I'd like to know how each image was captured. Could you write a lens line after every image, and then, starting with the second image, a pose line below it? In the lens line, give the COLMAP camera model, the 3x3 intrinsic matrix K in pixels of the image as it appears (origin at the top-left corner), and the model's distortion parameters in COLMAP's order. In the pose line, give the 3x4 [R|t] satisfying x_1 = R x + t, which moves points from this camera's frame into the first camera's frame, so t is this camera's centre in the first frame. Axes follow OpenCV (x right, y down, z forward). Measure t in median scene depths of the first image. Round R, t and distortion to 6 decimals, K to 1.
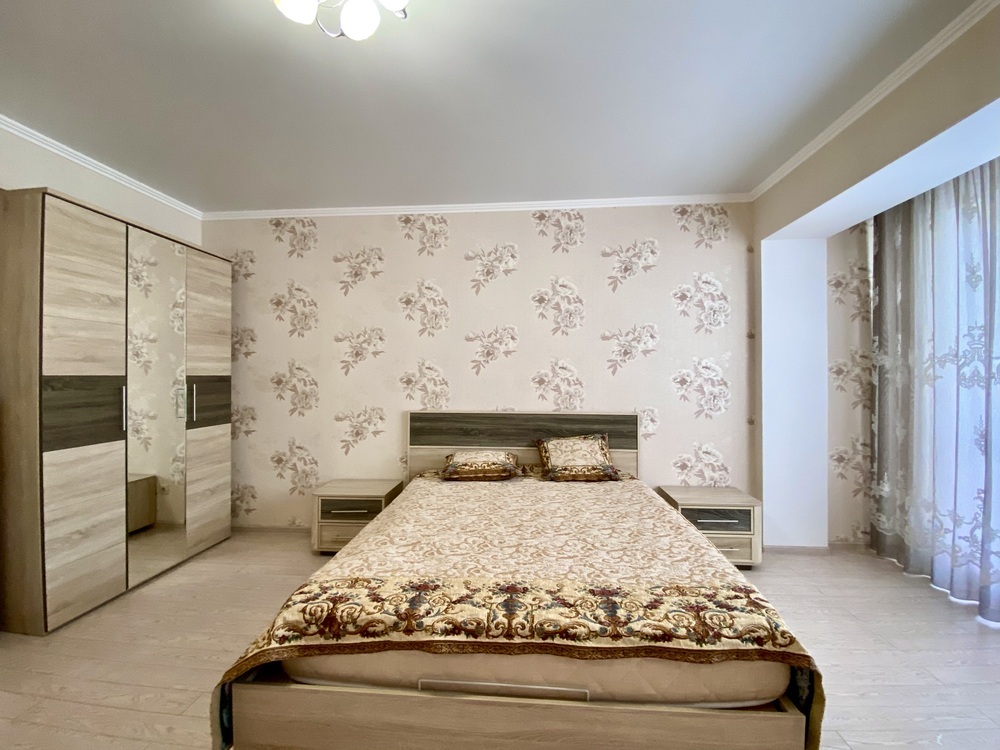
lens RADIAL K [[426.0, 0, 491.4], [0, 426.0, 377.3], [0, 0, 1]] dist [0.002544, 0.000202]
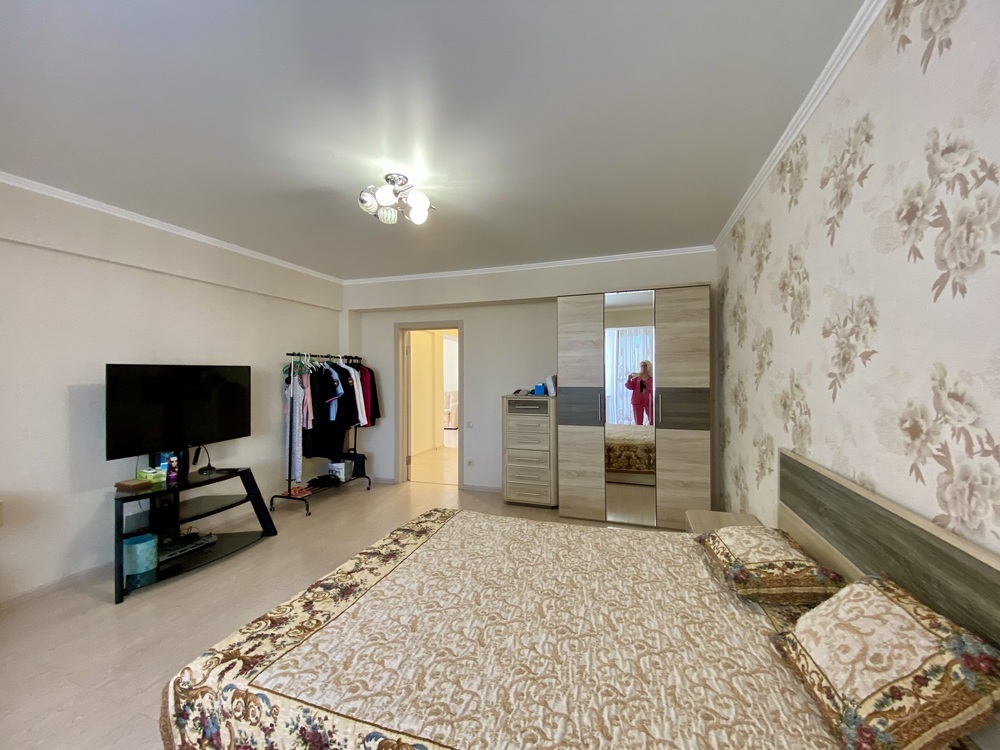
lens RADIAL K [[407.7, 0, 501.4], [0, 407.7, 373.1], [0, 0, 1]] dist [0.014966, -0.018020]
pose [[-0.223101, -0.002578, -0.974792, 0.631093], [-0.000137, 0.999997, -0.002613, -0.045579], [0.974795, -0.000450, -0.223100, 0.823611]]
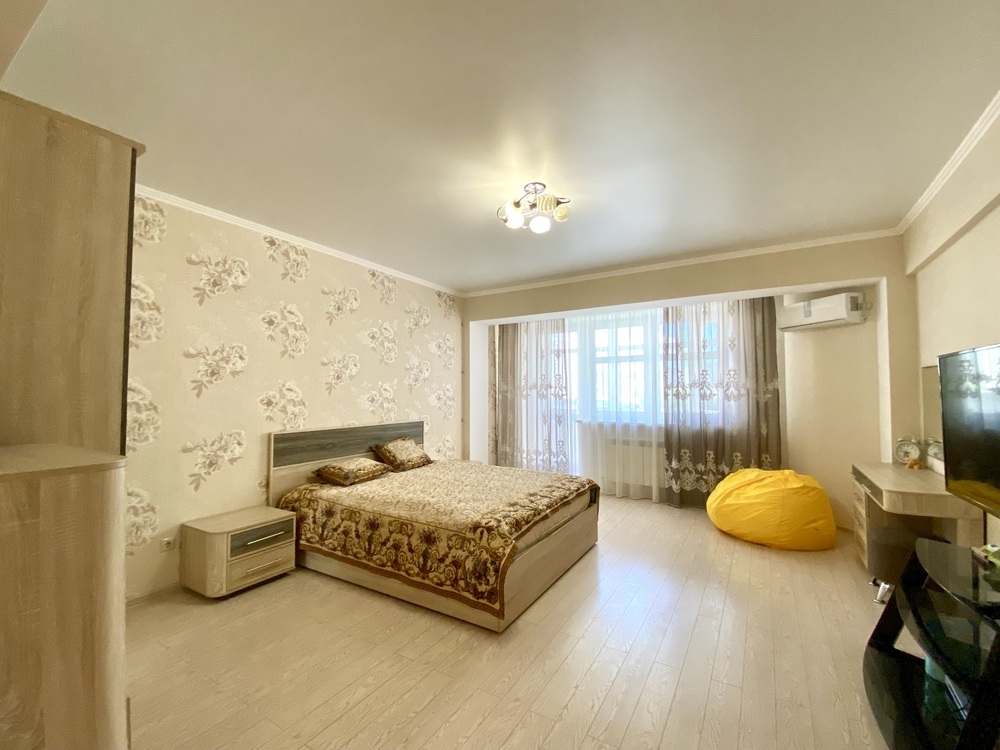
lens RADIAL K [[435.1, 0, 491.5], [0, 435.1, 377.8], [0, 0, 1]] dist [0.090109, -0.065336]
pose [[0.445497, 0.032112, 0.894708, -1.017550], [0.011162, 0.999080, -0.041415, 0.000142], [-0.895214, 0.028437, 0.444728, 0.095192]]
